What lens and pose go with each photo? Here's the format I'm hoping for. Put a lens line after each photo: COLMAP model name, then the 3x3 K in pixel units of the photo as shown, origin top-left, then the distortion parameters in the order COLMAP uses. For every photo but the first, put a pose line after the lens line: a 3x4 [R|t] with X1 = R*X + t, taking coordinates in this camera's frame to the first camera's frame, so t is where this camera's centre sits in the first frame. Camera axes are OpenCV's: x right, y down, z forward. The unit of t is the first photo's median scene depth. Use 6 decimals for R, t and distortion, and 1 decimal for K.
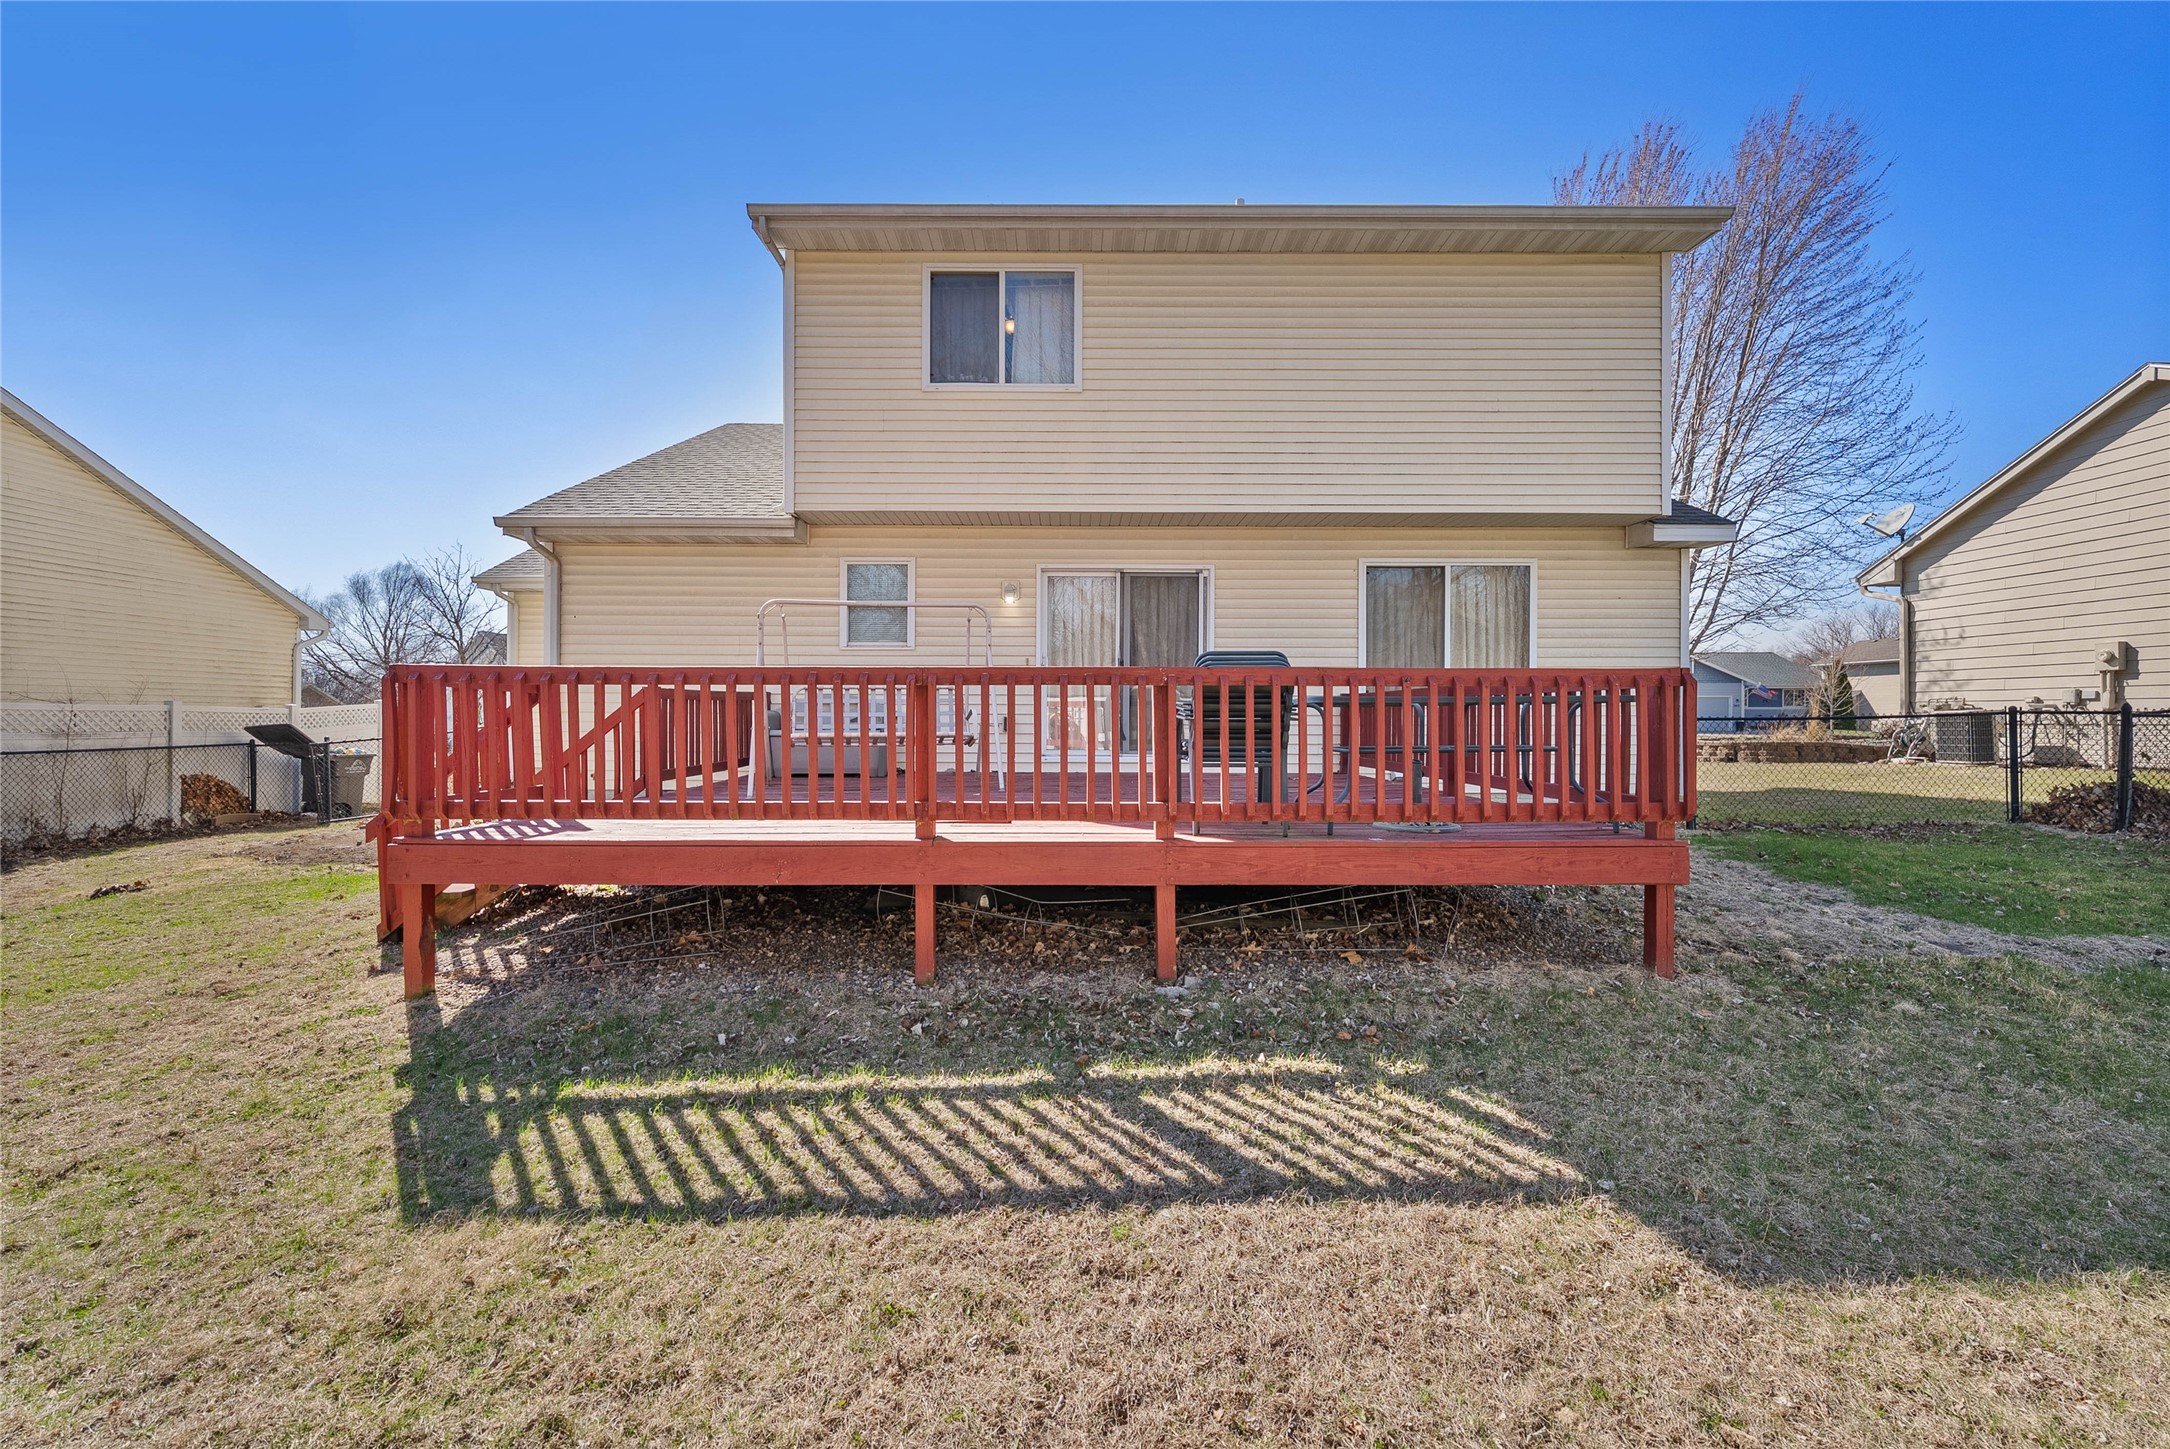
lens RADIAL K [[861.5, 0, 1083.0], [0, 861.5, 713.9], [0, 0, 1]] dist [-0.001348, -0.000002]
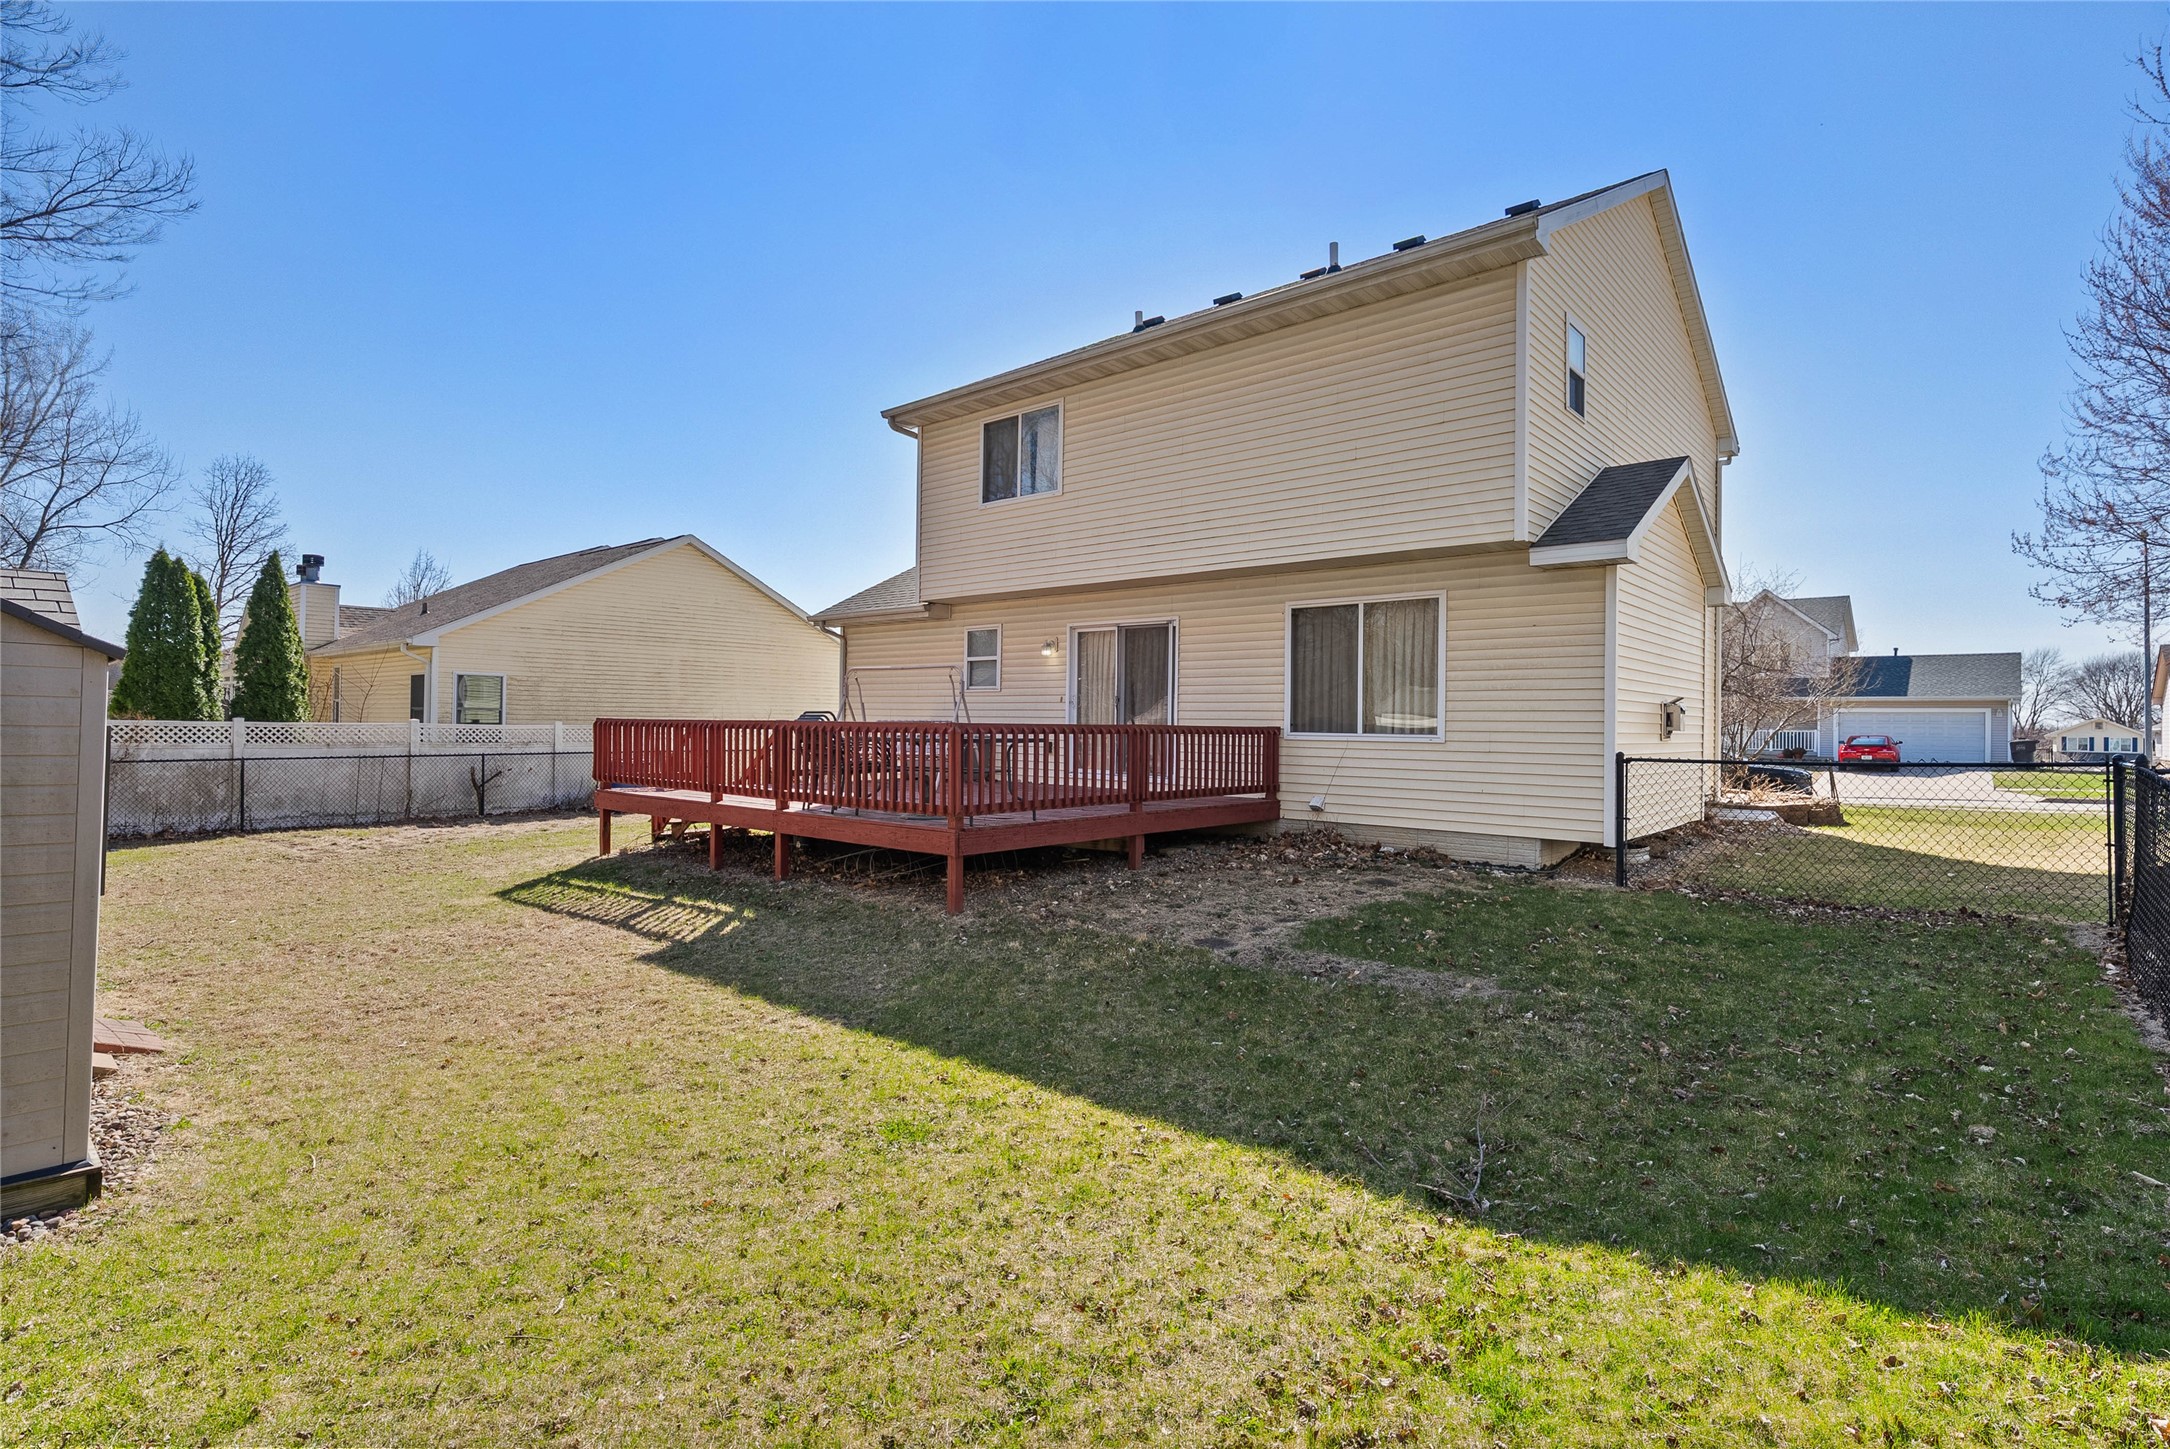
lens RADIAL K [[1038.6, 0, 1088.2], [0, 1038.6, 722.9], [0, 0, 1]] dist [-0.000945, -0.000037]
pose [[0.751983, 0.007043, -0.659144, 1.067654], [-0.007826, 0.999968, 0.001757, -0.030525], [0.659136, 0.003837, 0.752014, -0.159169]]
